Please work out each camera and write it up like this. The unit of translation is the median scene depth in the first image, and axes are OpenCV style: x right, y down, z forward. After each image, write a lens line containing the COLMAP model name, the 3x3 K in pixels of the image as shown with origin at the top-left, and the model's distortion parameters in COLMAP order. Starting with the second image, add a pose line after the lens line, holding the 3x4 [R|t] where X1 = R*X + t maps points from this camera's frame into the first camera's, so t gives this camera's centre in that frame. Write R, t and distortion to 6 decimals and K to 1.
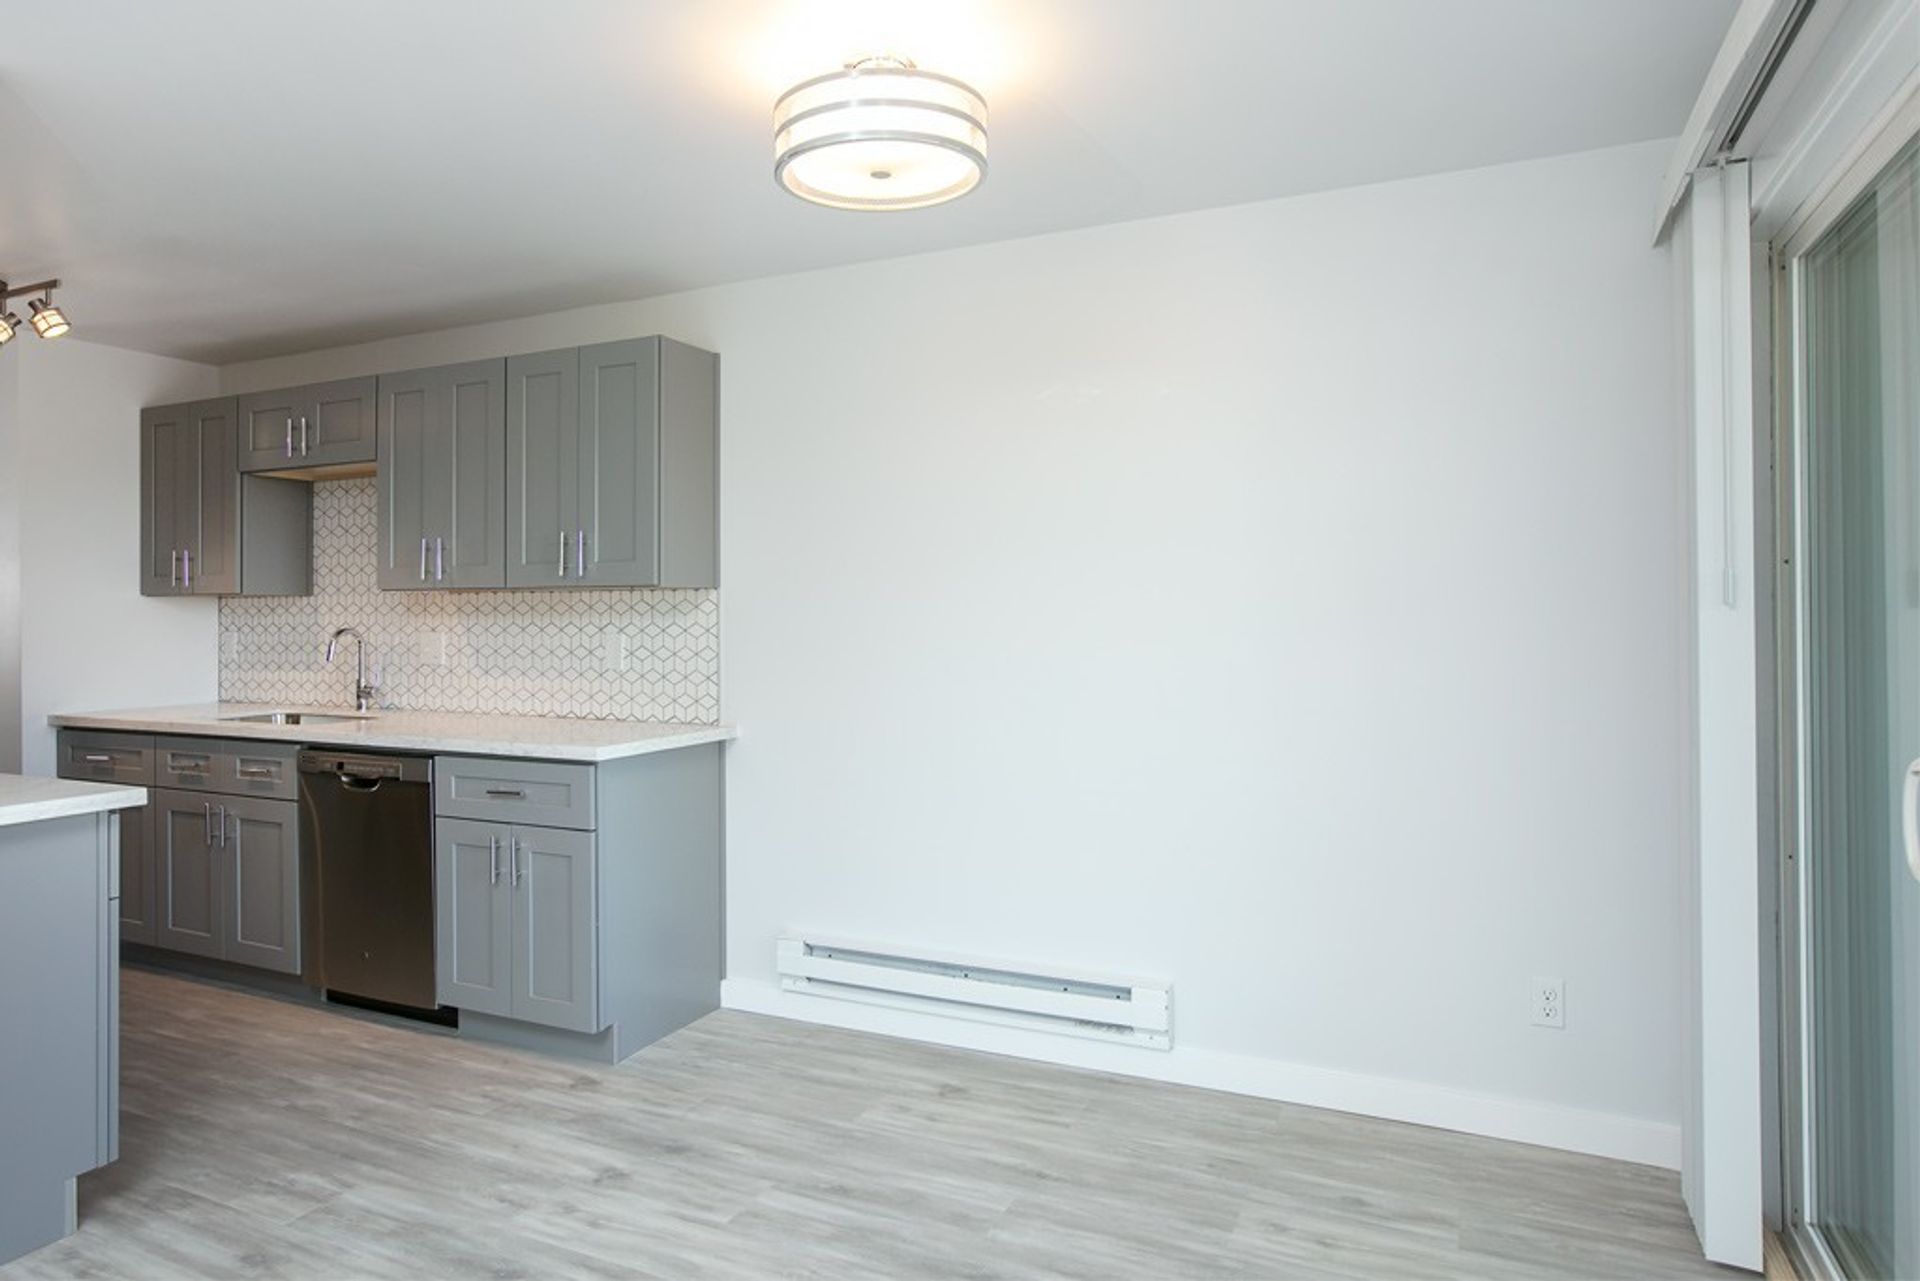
lens RADIAL K [[1153.4, 0, 906.8], [0, 1153.4, 575.5], [0, 0, 1]] dist [-0.026523, 0.008638]
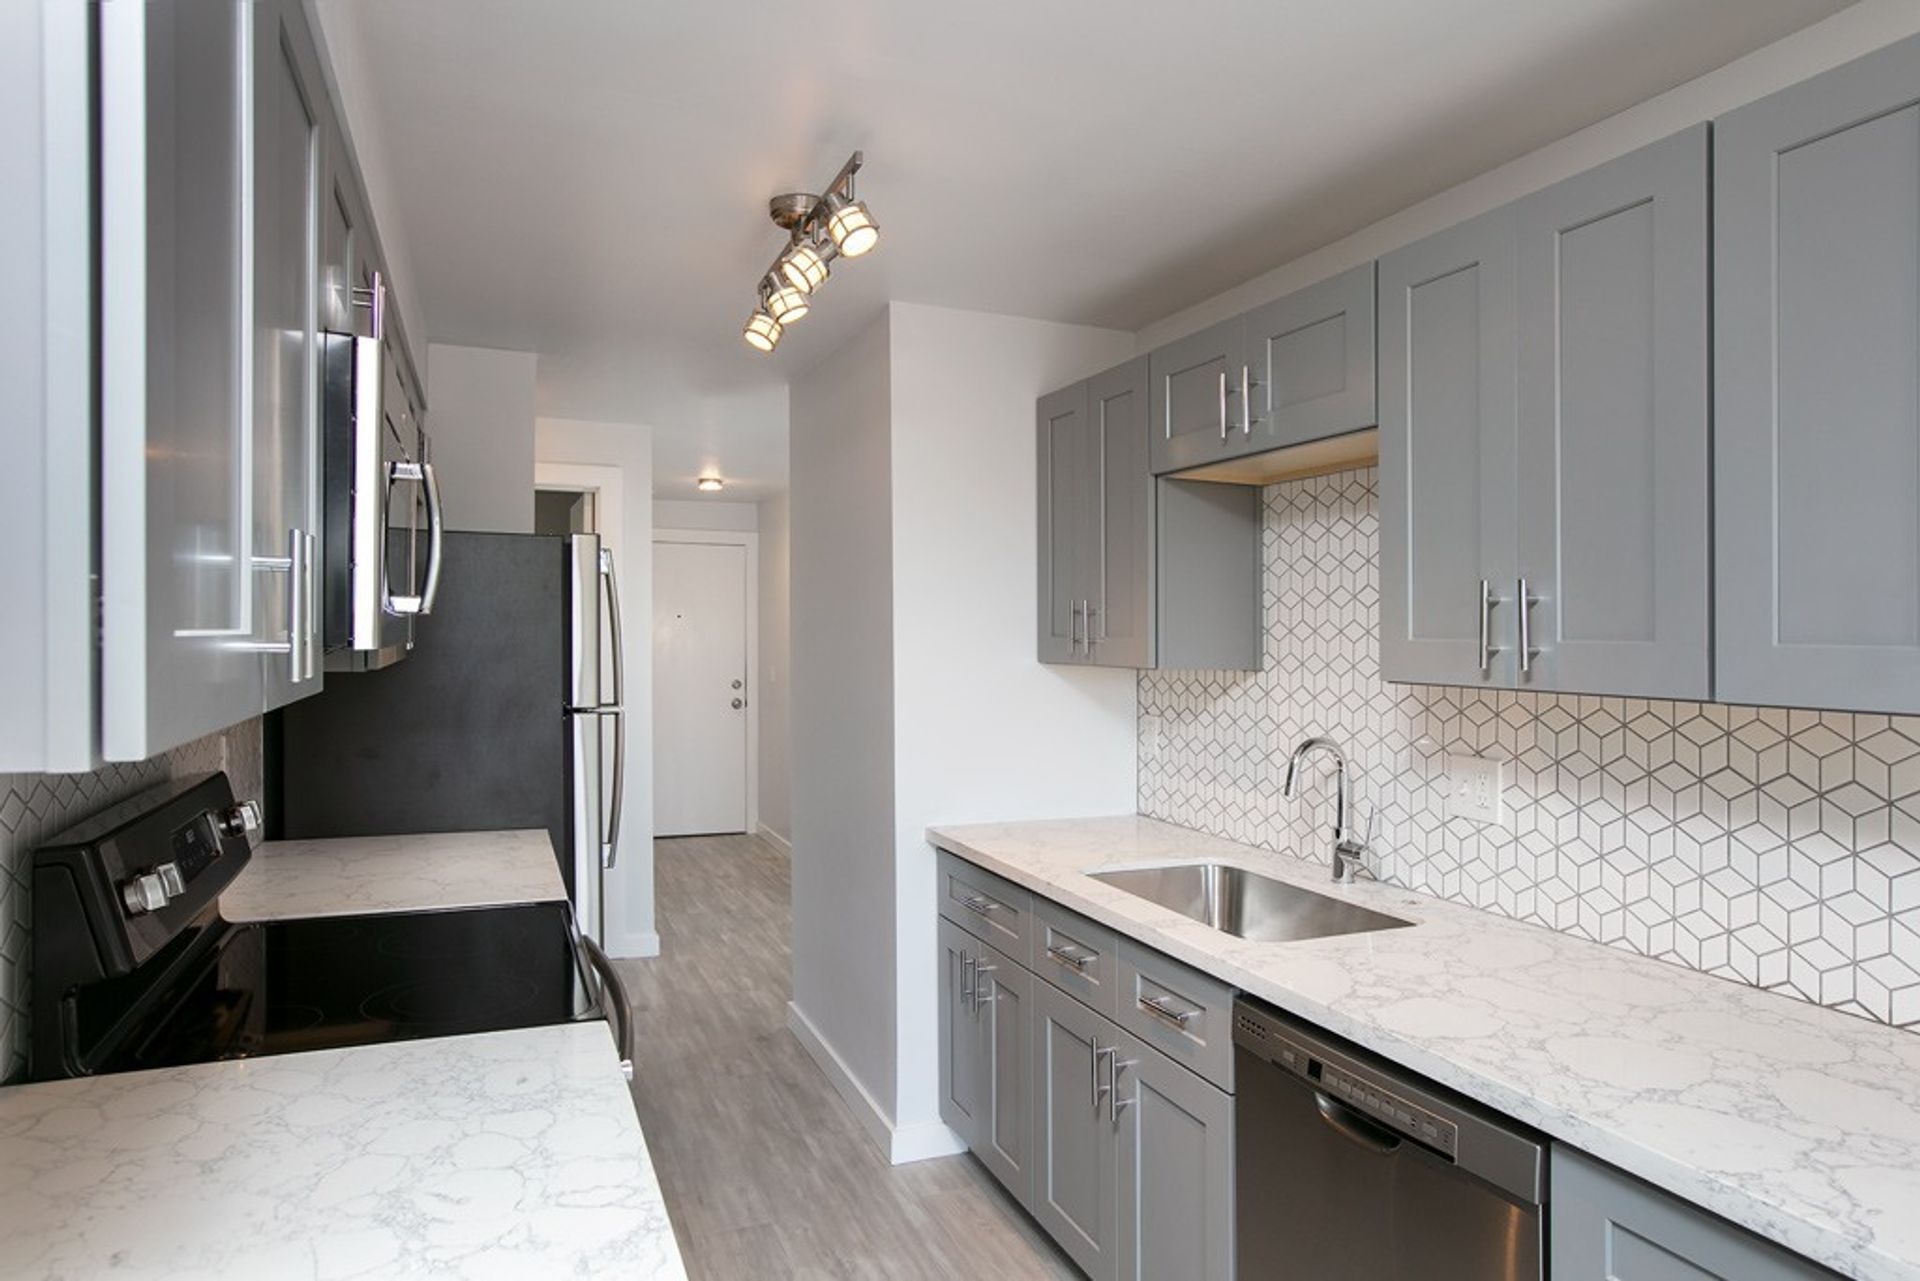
lens RADIAL K [[1153.4, 0, 953.5], [0, 1153.4, 628.0], [0, 0, 1]] dist [-0.026523, 0.008638]
pose [[0.738303, 0.010575, -0.674387, -0.239626], [0.003774, 0.999797, 0.019810, -0.019773], [0.674459, -0.017171, 0.738113, 0.461791]]
